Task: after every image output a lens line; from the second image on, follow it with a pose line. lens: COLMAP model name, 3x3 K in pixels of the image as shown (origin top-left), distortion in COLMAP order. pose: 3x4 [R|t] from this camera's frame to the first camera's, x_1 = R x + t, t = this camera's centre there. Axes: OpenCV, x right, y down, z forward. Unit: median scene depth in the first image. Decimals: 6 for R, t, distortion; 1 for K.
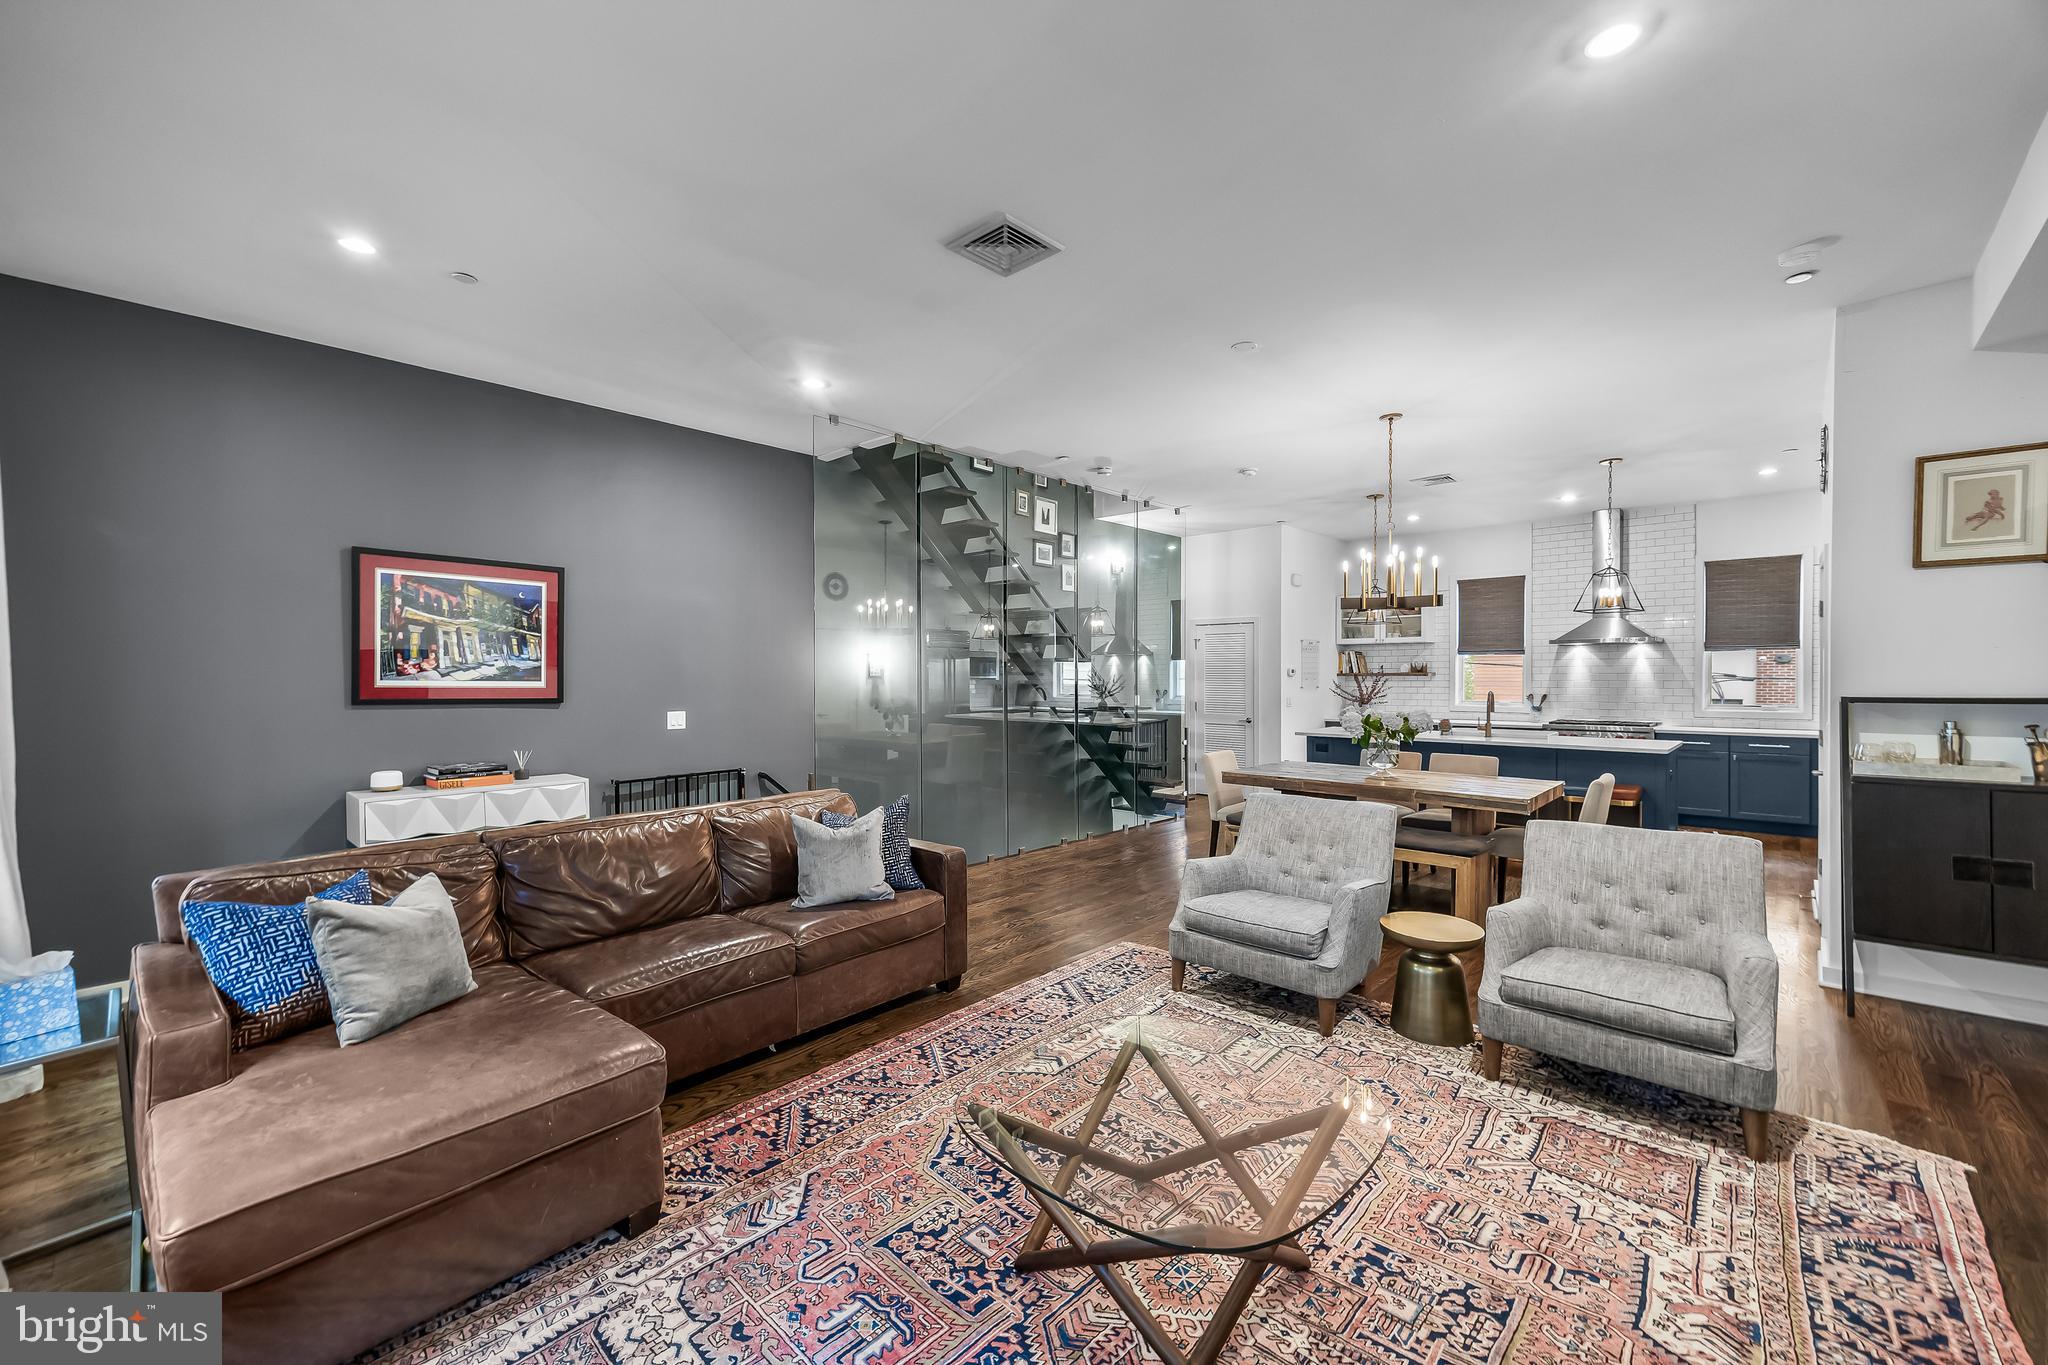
lens RADIAL K [[818.0, 0, 1027.3], [0, 818.0, 678.3], [0, 0, 1]] dist [0.000822, 0.000015]
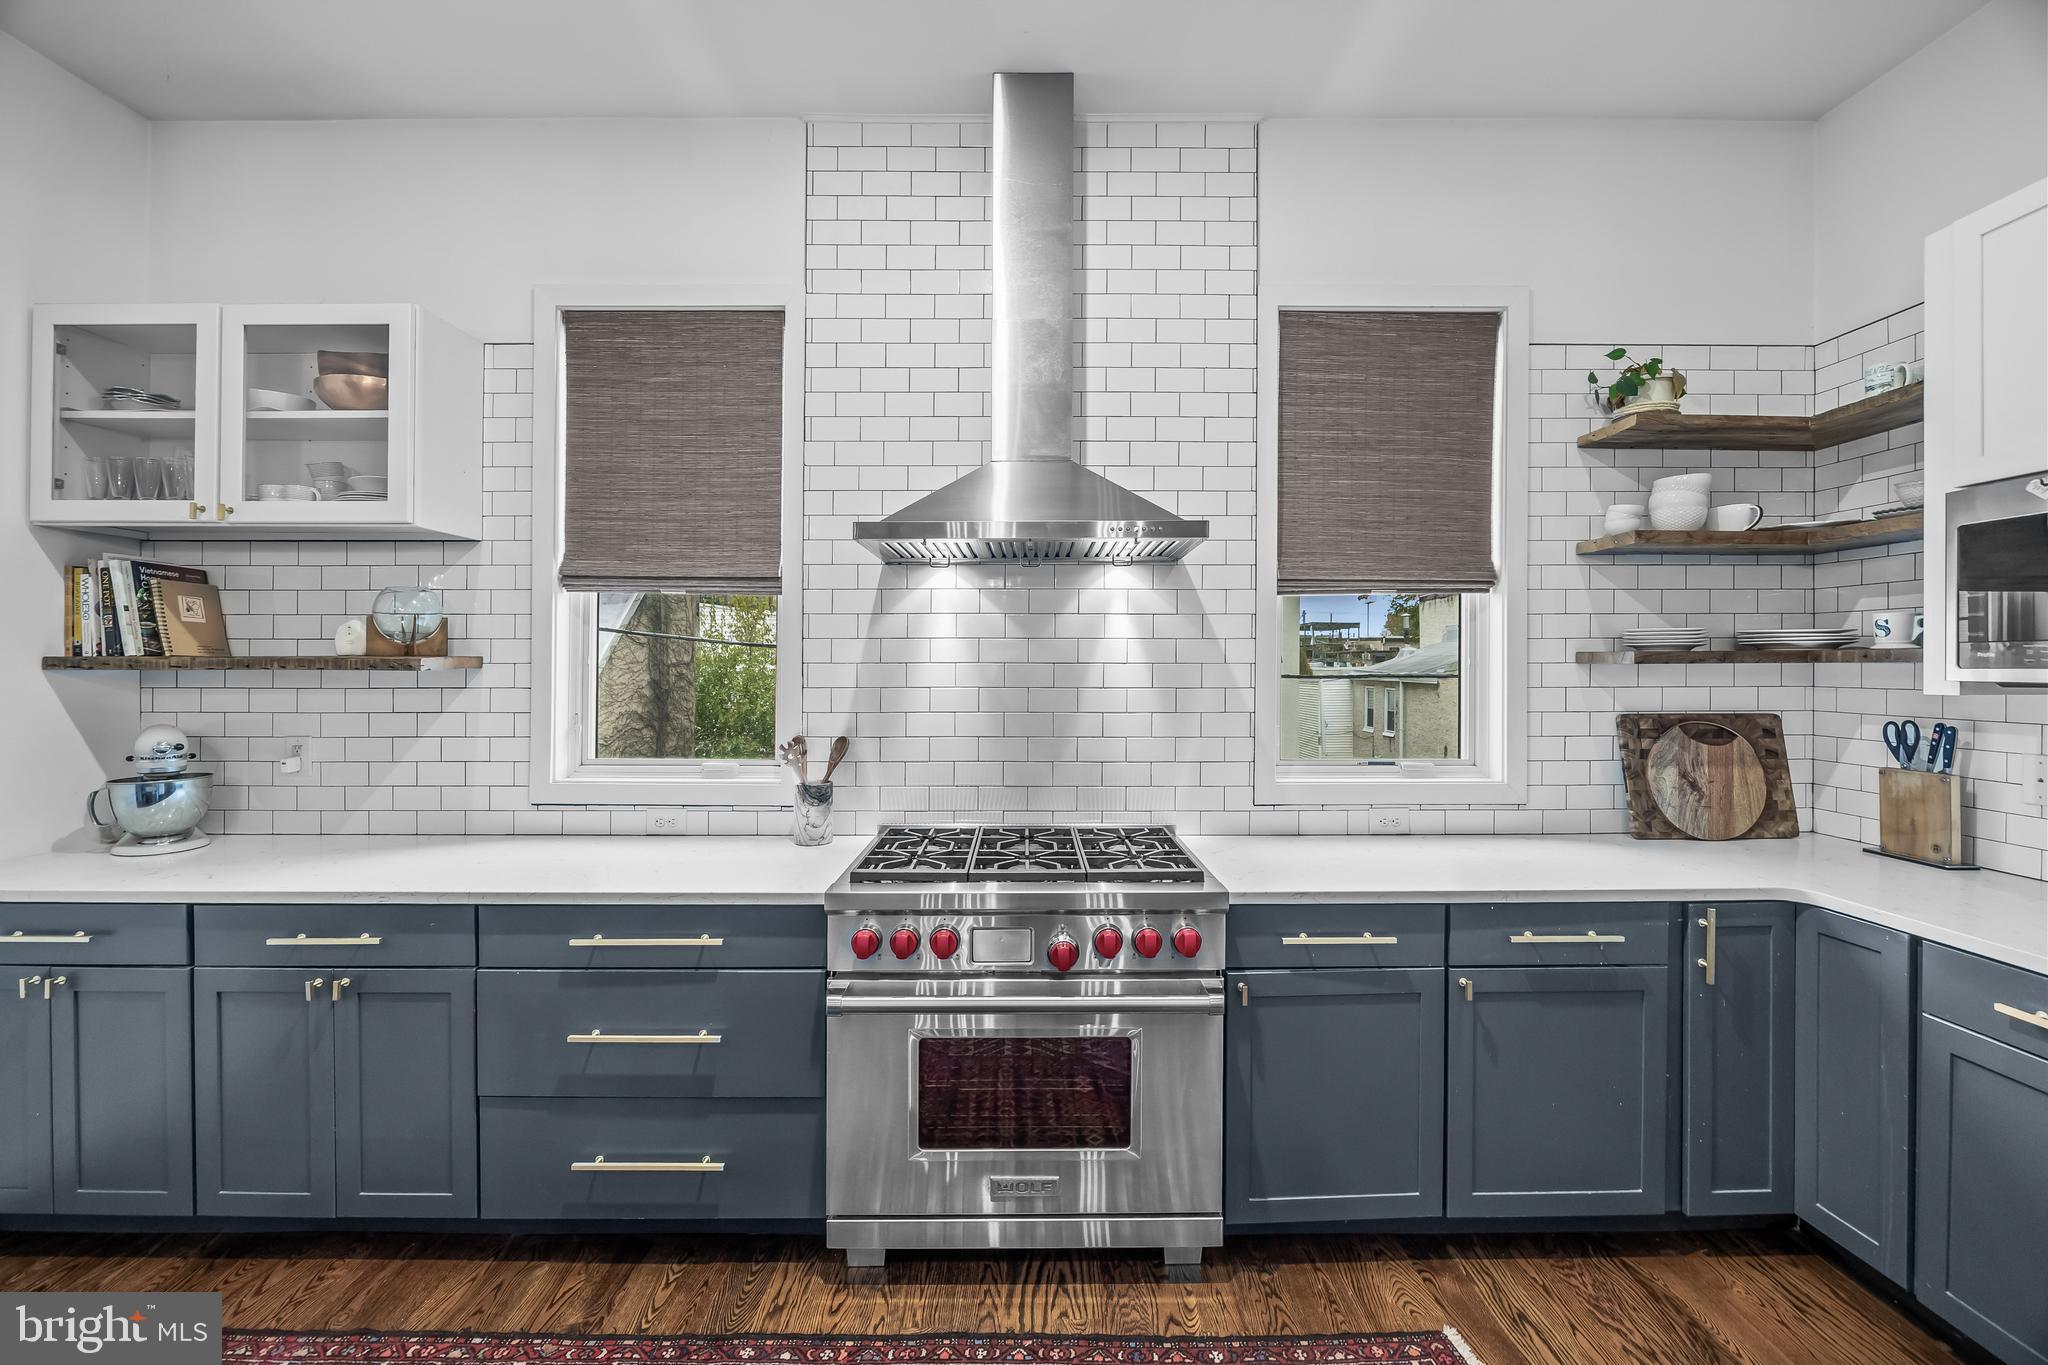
lens RADIAL K [[858.1, 0, 1034.5], [0, 858.1, 659.4], [0, 0, 1]] dist [-0.014066, 0.000326]
pose [[0.723094, 0.011385, 0.690656, 0.904403], [-0.000594, 0.999874, -0.015861, -0.003747], [-0.690750, 0.011059, 0.723009, 1.406901]]
